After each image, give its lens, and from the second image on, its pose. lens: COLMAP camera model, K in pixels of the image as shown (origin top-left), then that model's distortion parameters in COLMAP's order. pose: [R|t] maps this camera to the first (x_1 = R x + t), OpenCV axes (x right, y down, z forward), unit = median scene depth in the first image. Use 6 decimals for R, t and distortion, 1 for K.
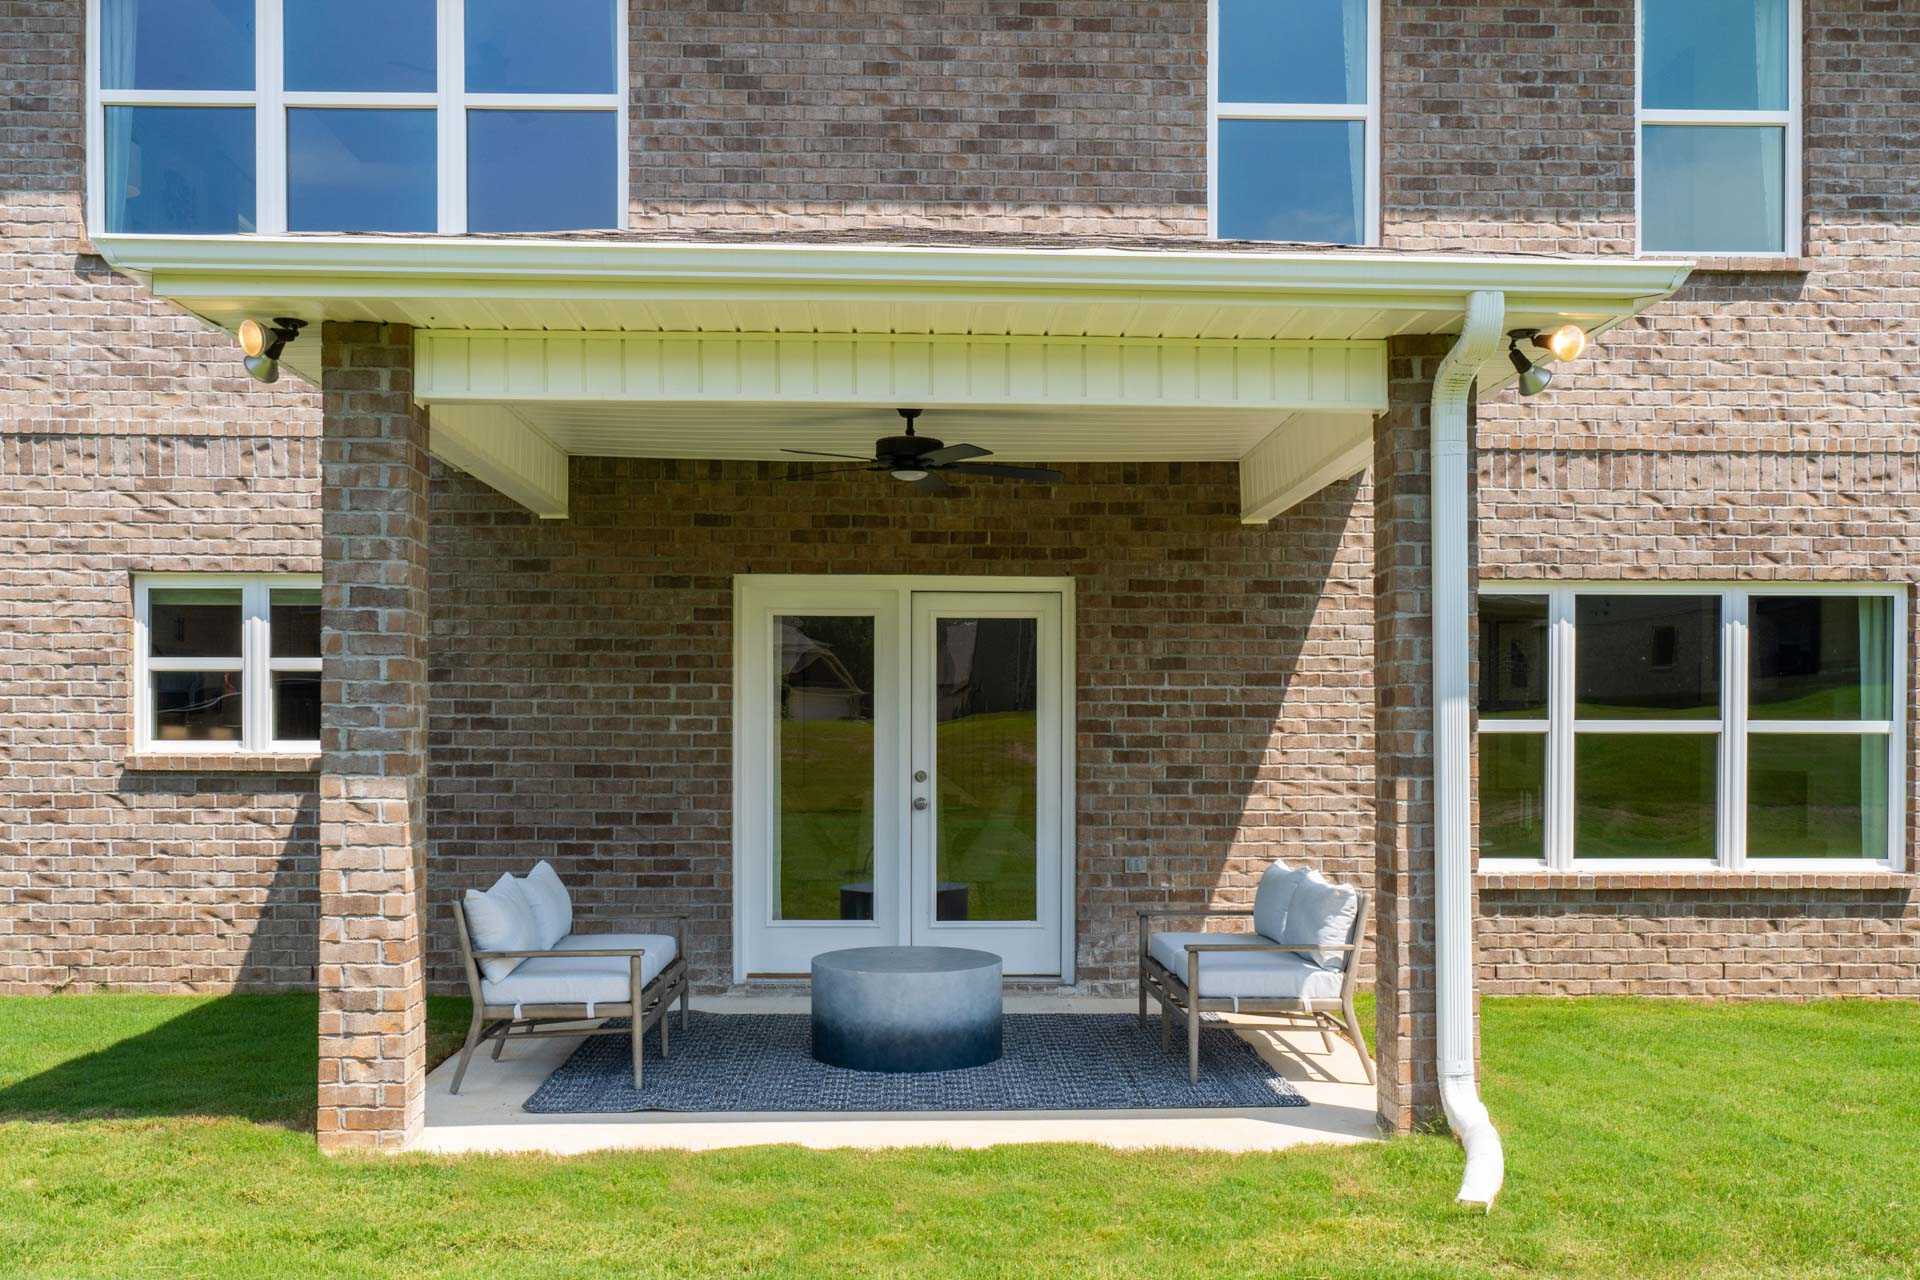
lens RADIAL K [[1665.4, 0, 962.1], [0, 1665.4, 715.6], [0, 0, 1]] dist [-0.002777, 0.003623]
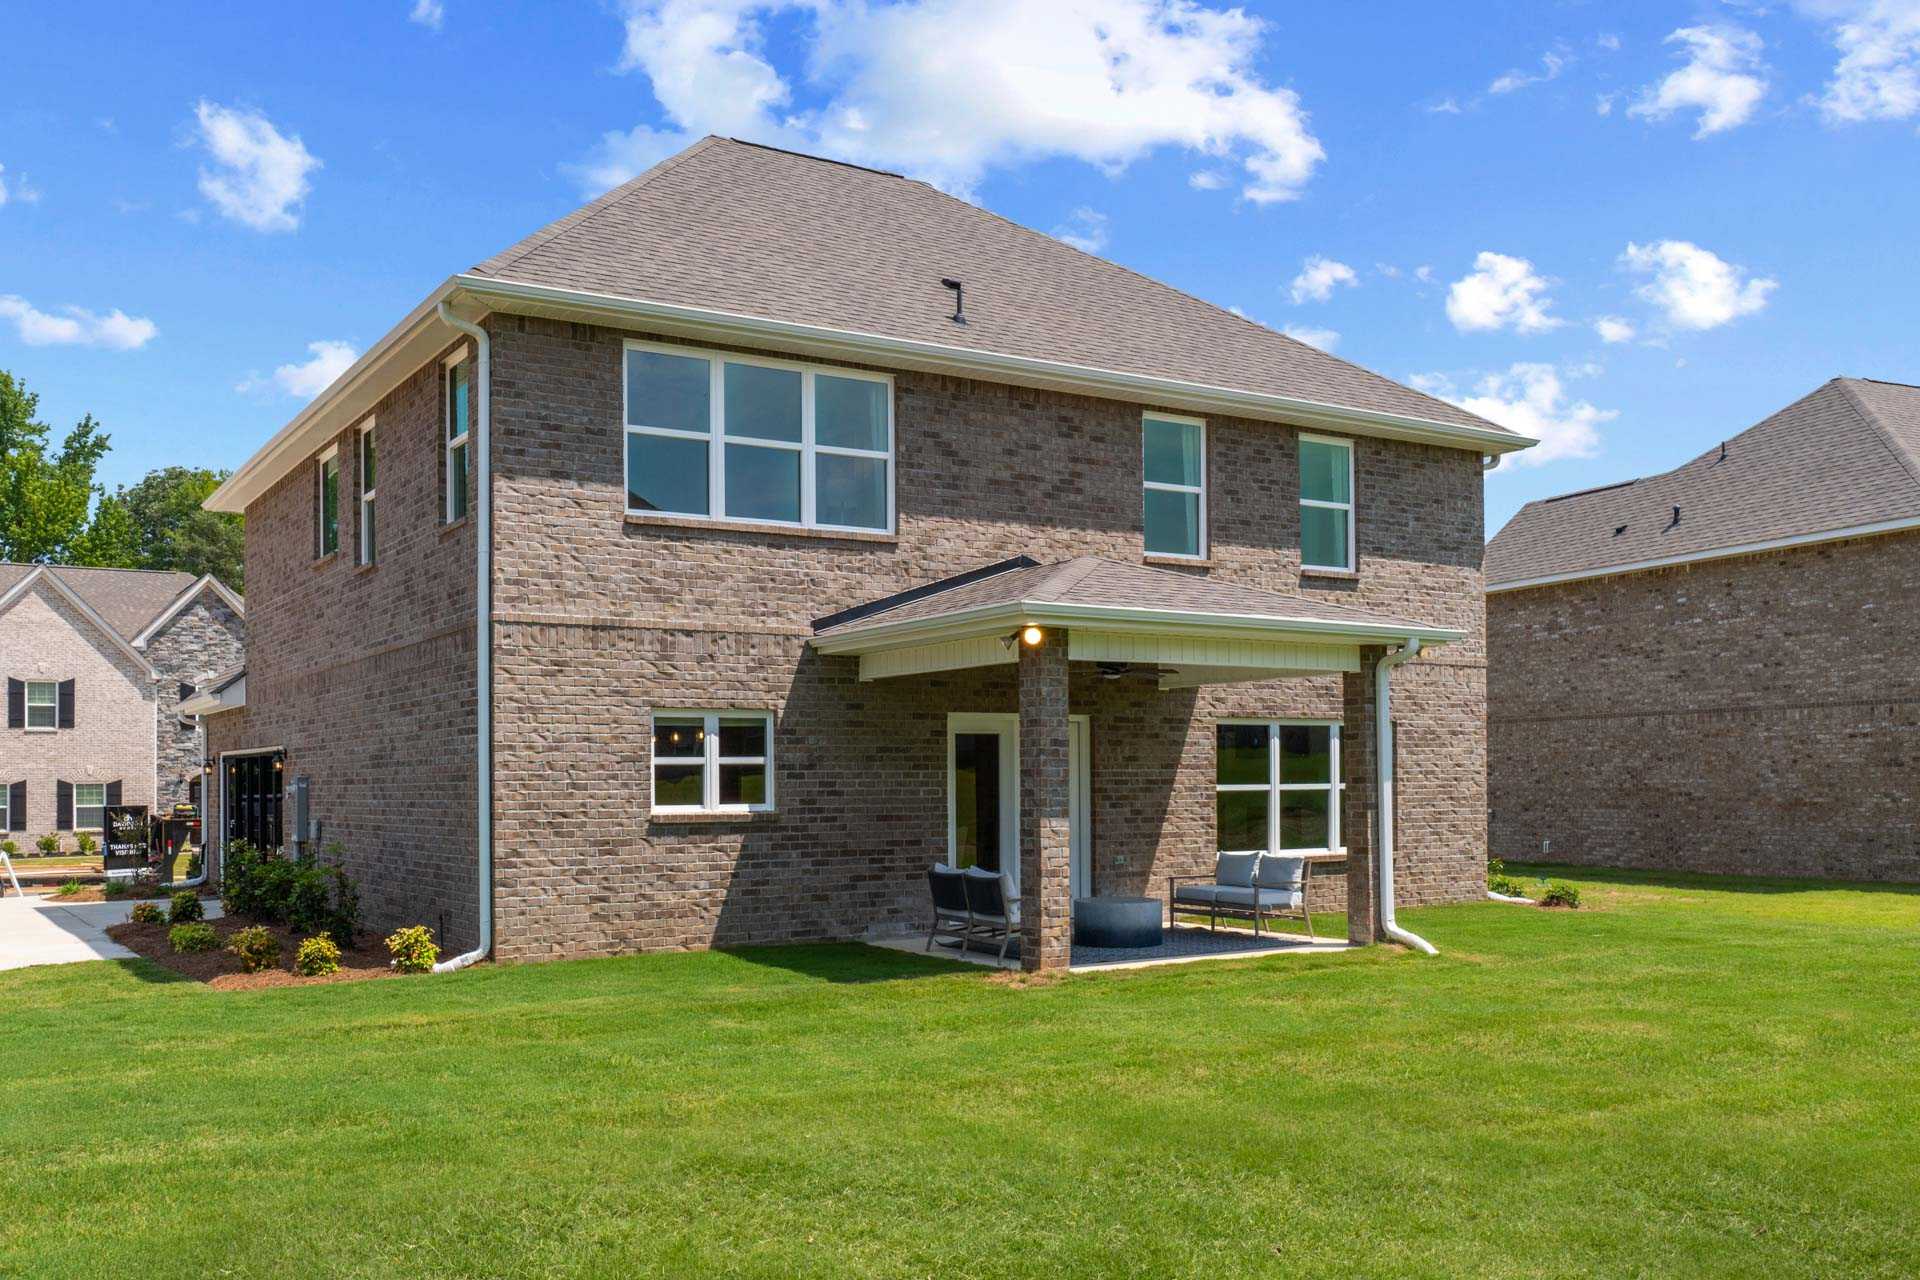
lens RADIAL K [[1665.4, 0, 962.1], [0, 1665.4, 715.6], [0, 0, 1]] dist [-0.002777, 0.003623]
pose [[0.860542, 0.010008, 0.509281, -1.087920], [0.004470, 0.999620, -0.027196, -0.029639], [-0.509359, 0.025679, 0.860171, -0.635082]]
